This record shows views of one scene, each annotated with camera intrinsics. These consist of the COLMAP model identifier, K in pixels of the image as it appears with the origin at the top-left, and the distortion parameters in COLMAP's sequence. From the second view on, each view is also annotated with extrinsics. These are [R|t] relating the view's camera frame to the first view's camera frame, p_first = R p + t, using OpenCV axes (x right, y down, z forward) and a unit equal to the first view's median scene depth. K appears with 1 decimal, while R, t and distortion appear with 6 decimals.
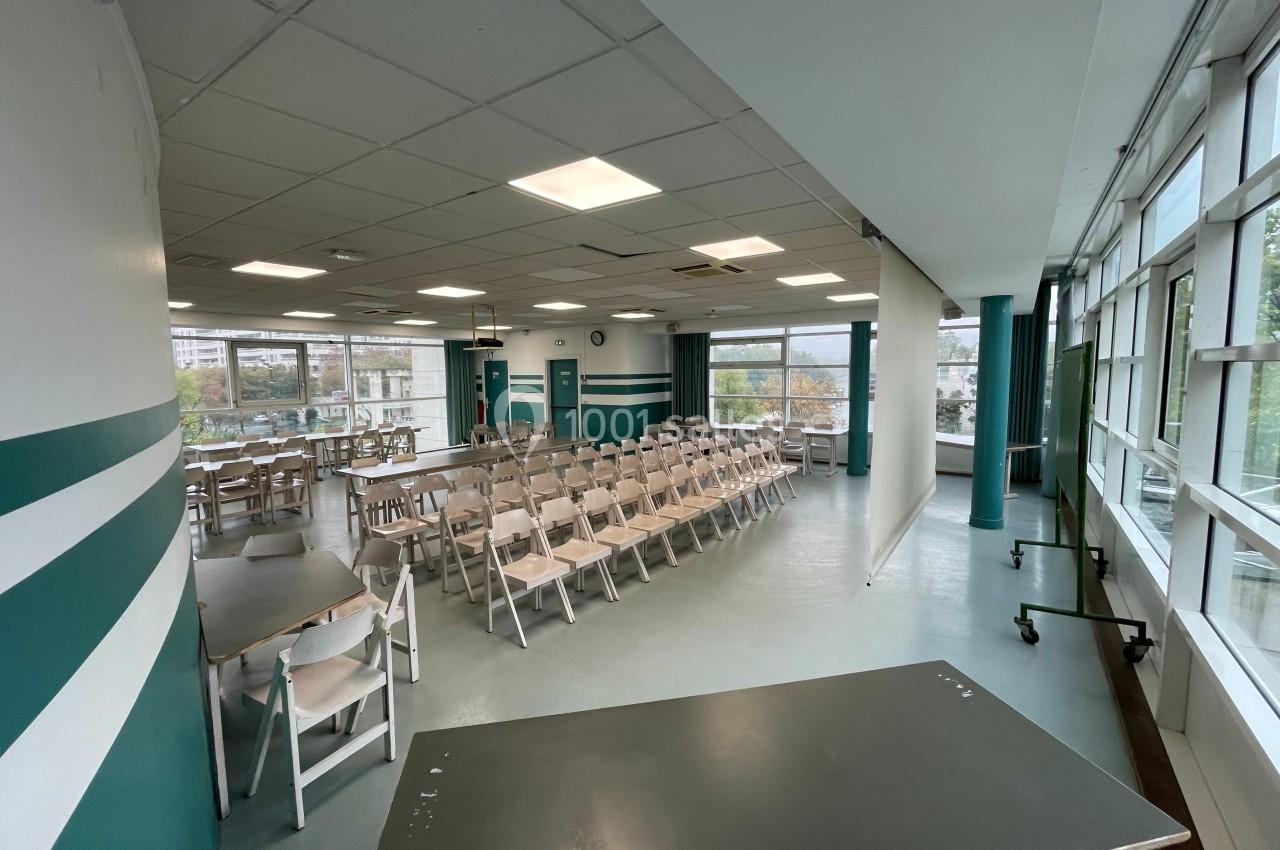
lens RADIAL K [[541.8, 0, 627.3], [0, 541.8, 424.8], [0, 0, 1]] dist [0.000333, 0.000004]
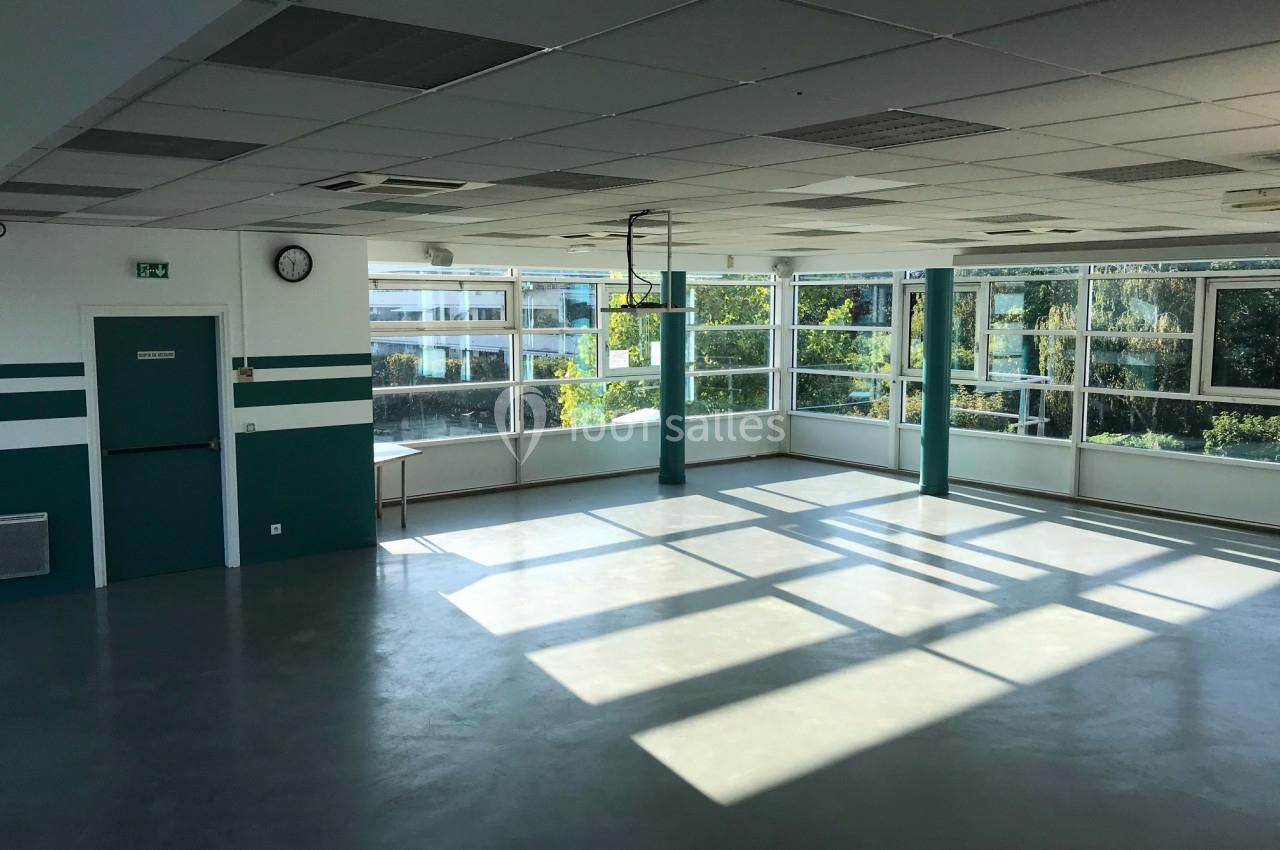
lens RADIAL K [[1043.4, 0, 627.5], [0, 1043.4, 427.1], [0, 0, 1]] dist [0.064022, -0.002643]
pose [[0.294047, -0.106020, 0.949893, -0.715894], [0.094671, 0.992172, 0.081433, -0.077211], [-0.951091, 0.065982, 0.301783, 0.507999]]
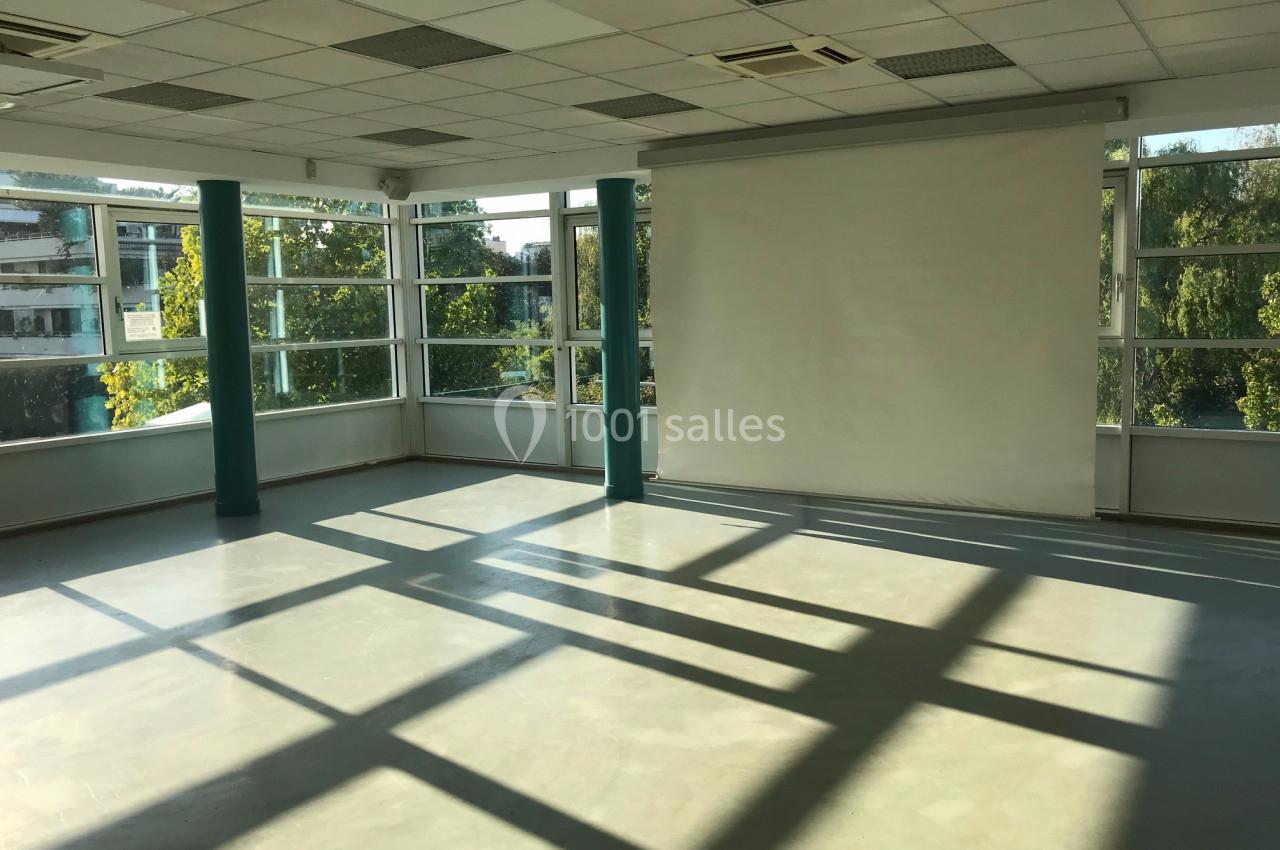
lens RADIAL K [[1043.4, 0, 627.5], [0, 1043.4, 427.1], [0, 0, 1]] dist [0.064022, -0.002643]
pose [[-0.043281, -0.114349, 0.992497, -0.378069], [0.121248, 0.985484, 0.118828, -0.036232], [-0.991678, 0.125482, -0.028788, 0.551902]]
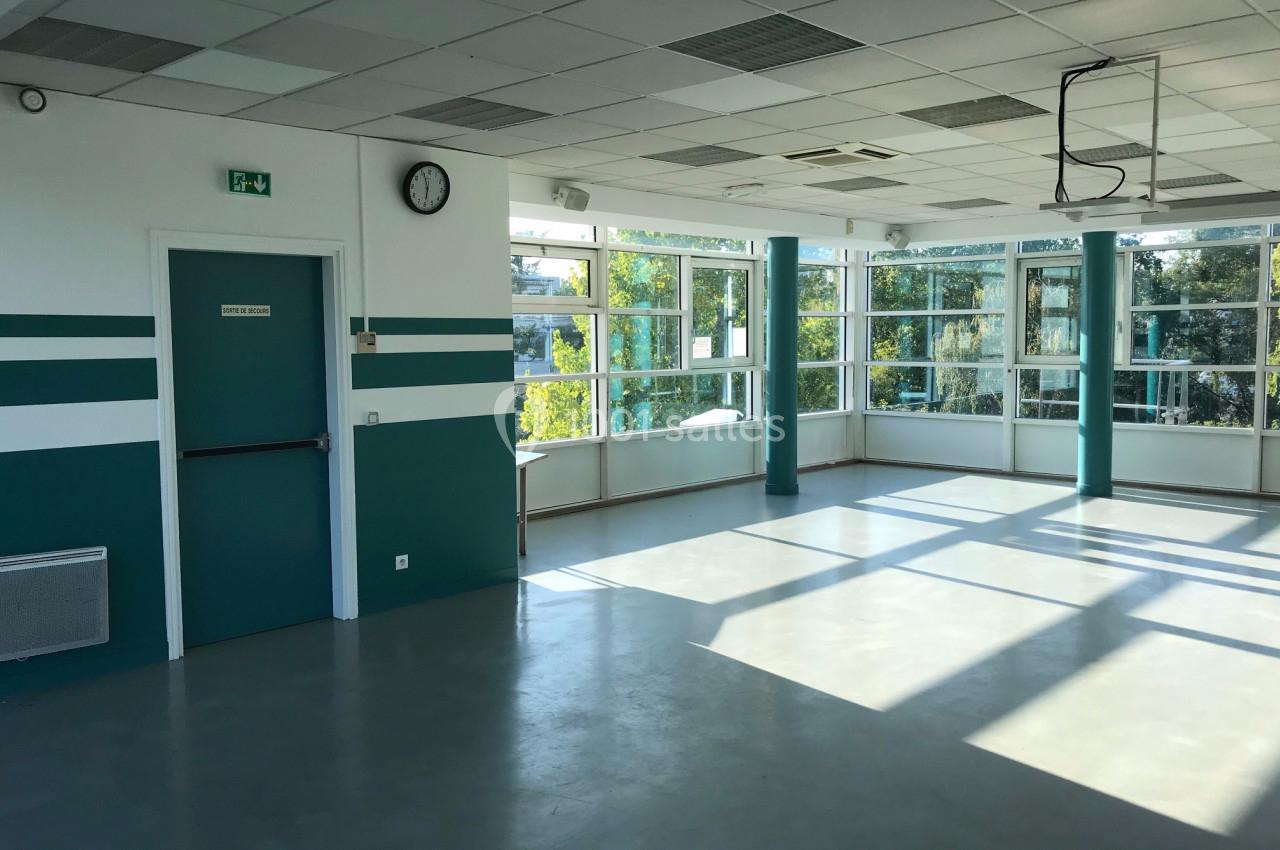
lens RADIAL K [[1052.2, 0, 640.0], [0, 1052.2, 425.0], [0, 0, 1]] dist [0.174565, -0.299672]
pose [[0.129277, -0.079935, 0.988381, -0.591307], [0.105269, 0.992219, 0.066476, -0.058908], [-0.986005, 0.095452, 0.136686, 0.787329]]
